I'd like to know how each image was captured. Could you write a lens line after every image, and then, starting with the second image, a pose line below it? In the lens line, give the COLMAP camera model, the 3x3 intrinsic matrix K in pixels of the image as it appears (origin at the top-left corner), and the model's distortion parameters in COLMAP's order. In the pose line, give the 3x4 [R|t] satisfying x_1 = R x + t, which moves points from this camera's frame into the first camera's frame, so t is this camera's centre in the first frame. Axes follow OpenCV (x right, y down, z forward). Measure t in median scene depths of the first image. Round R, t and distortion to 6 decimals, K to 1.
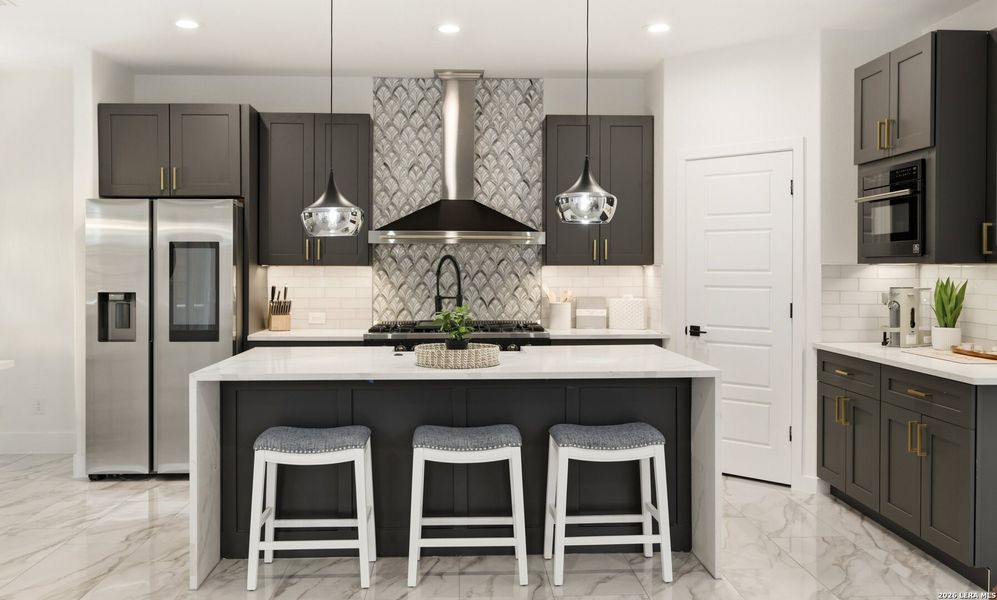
lens RADIAL K [[855.5, 0, 497.8], [0, 855.5, 270.7], [0, 0, 1]] dist [-0.001607, -0.001123]
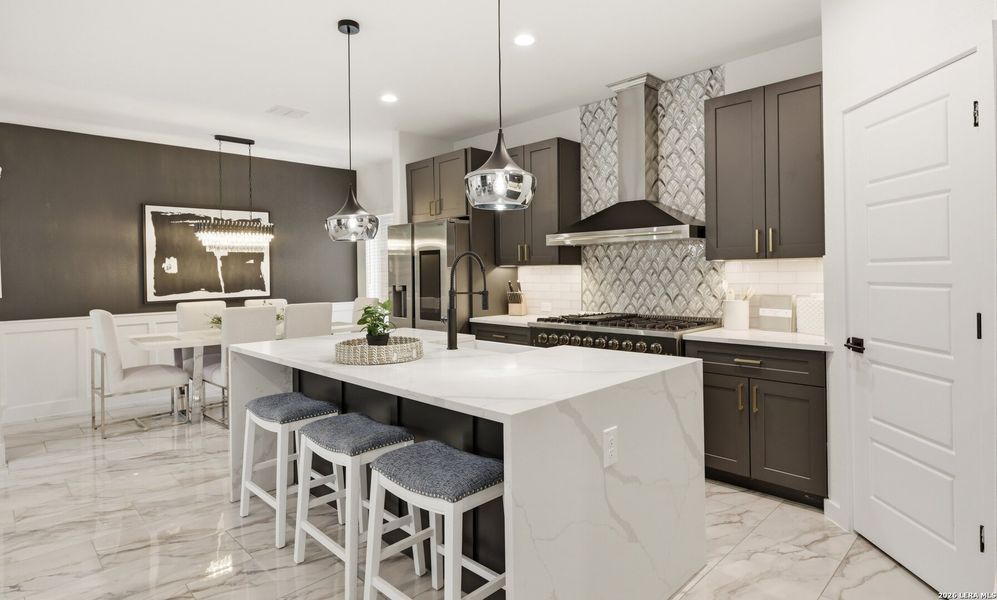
lens RADIAL K [[526.0, 0, 498.6], [0, 526.0, 271.0], [0, 0, 1]] dist [-0.001654, -0.000339]
pose [[0.670674, -0.011877, -0.741657, 0.317498], [0.010691, 0.999923, -0.006346, 0.006352], [0.741675, -0.003673, 0.670749, 0.423152]]
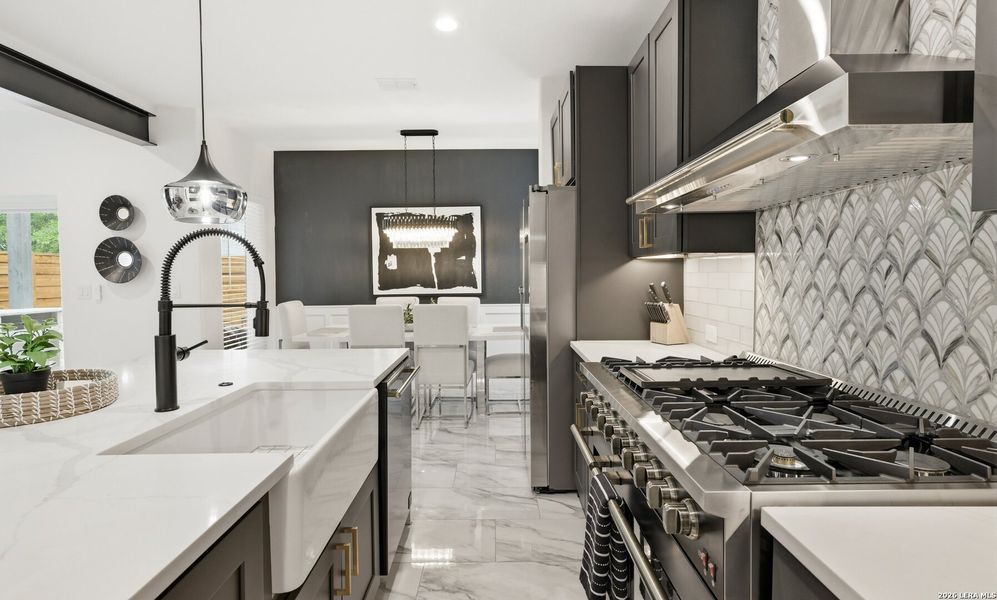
lens RADIAL K [[495.1, 0, 493.5], [0, 495.1, 286.3], [0, 0, 1]] dist [-0.000607, -0.000102]
pose [[-0.045118, 0.023584, -0.998703, 0.182332], [0.002488, 0.999721, 0.023496, 0.008596], [0.998979, -0.001425, -0.045165, 0.842256]]
